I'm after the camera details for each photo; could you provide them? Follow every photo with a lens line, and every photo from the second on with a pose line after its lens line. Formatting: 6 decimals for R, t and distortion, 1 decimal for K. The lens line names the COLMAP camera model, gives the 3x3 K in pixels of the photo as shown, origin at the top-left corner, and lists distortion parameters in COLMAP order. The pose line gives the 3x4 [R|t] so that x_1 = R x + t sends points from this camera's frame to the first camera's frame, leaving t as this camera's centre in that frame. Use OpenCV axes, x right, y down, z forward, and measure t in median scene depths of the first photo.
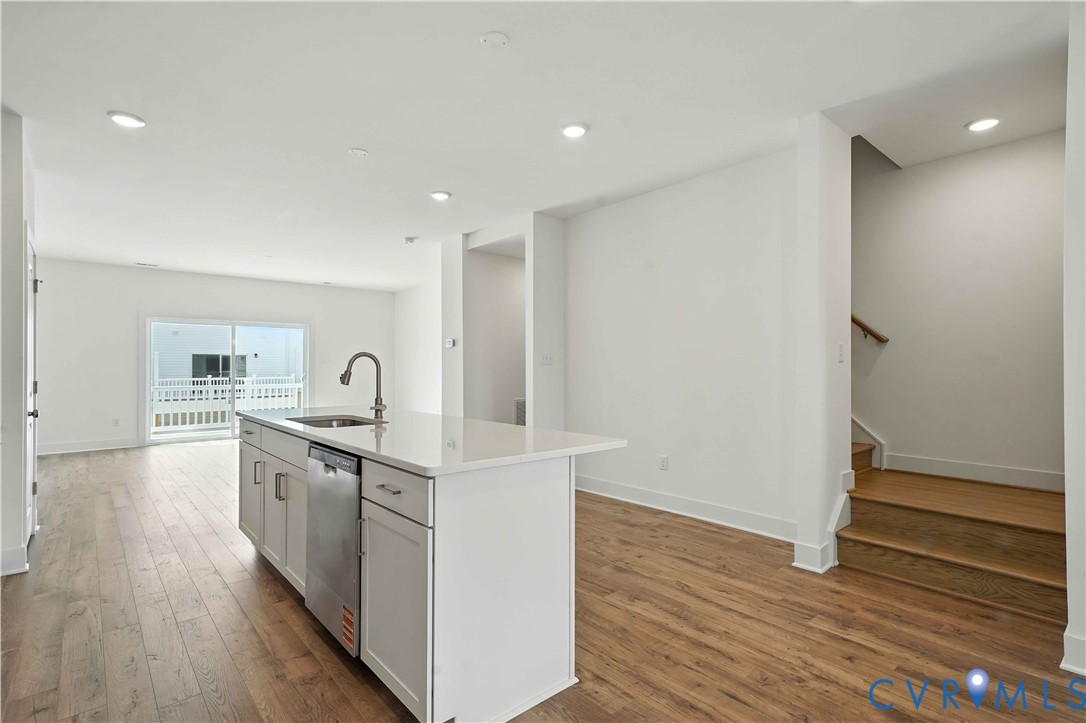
lens RADIAL K [[544.9, 0, 538.1], [0, 544.9, 363.6], [0, 0, 1]] dist [-0.002924, -0.000318]
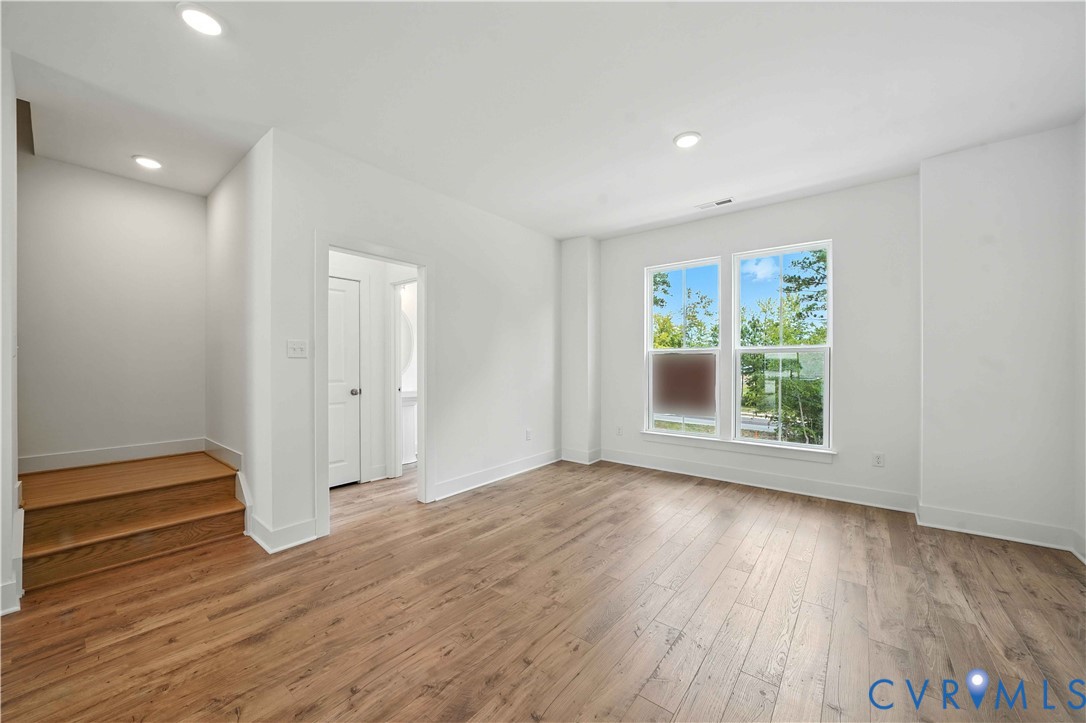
lens RADIAL K [[384.7, 0, 553.6], [0, 384.7, 361.0], [0, 0, 1]] dist [-0.002094, 0.000019]
pose [[-0.204792, 0.006450, 0.978784, -0.249529], [-0.005390, 0.999956, -0.007717, 0.003779], [-0.978791, -0.006856, -0.204748, 0.355376]]
